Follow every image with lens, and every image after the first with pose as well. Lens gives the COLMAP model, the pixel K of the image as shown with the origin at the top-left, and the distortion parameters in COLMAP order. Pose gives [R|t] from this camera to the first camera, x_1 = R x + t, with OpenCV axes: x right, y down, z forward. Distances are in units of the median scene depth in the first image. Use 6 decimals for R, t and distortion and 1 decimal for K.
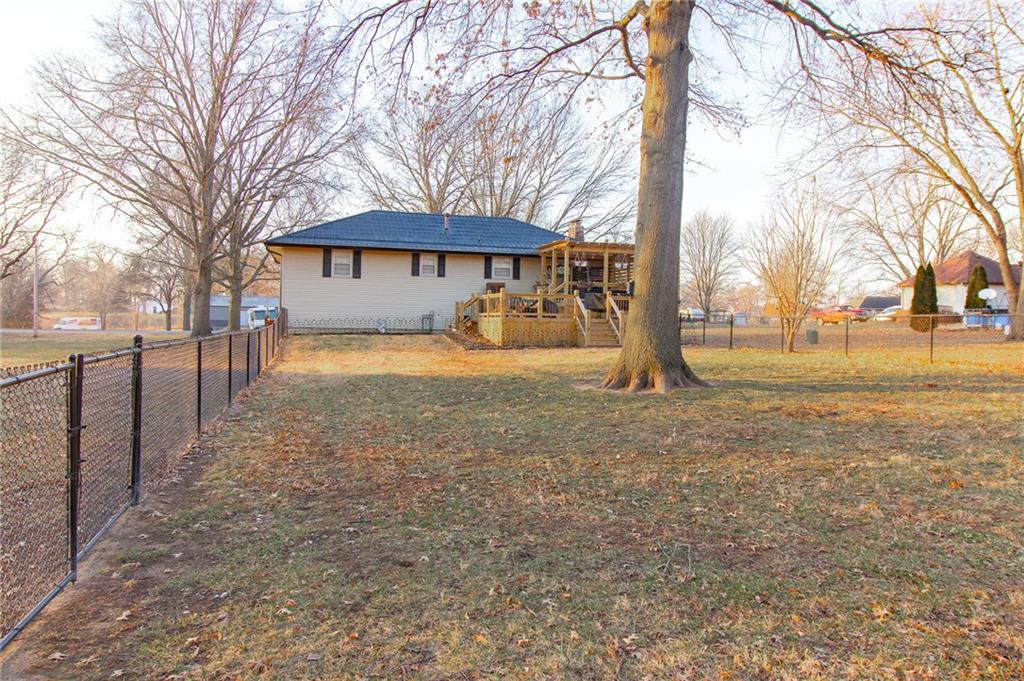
lens RADIAL K [[707.1, 0, 512.0], [0, 707.1, 340.5], [0, 0, 1]] dist [0.001570, -0.000040]
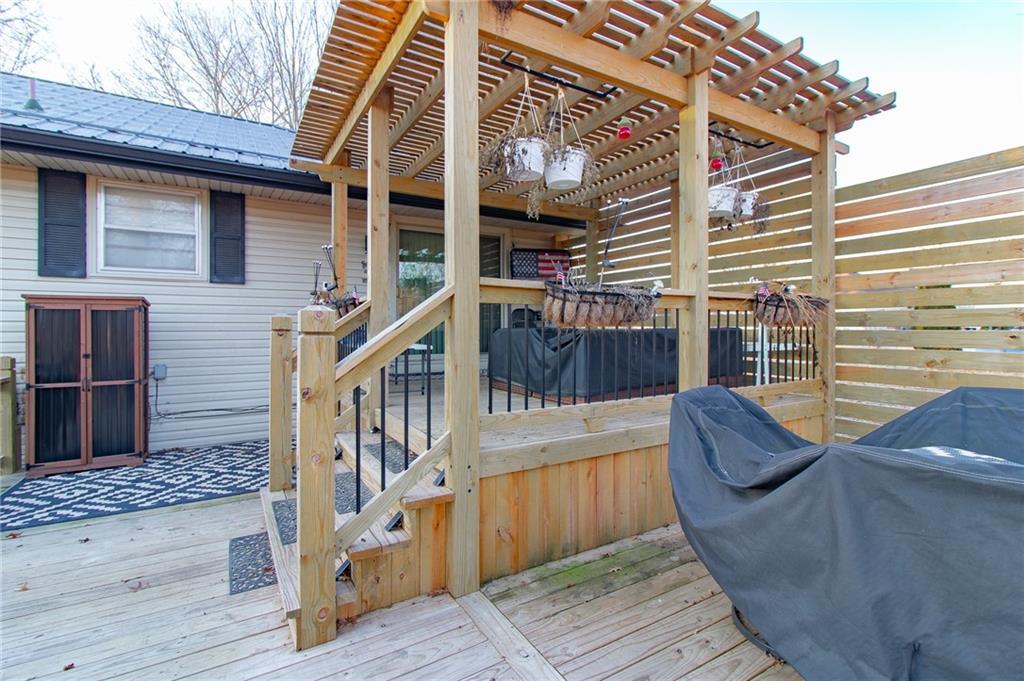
lens RADIAL K [[471.4, 0, 514.0], [0, 471.4, 327.2], [0, 0, 1]] dist [0.003500, 0.000790]
pose [[0.962252, -0.019246, 0.271477, 0.058169], [0.028510, 0.999137, -0.030219, -0.066284], [-0.270661, 0.036818, 0.961970, 0.853122]]
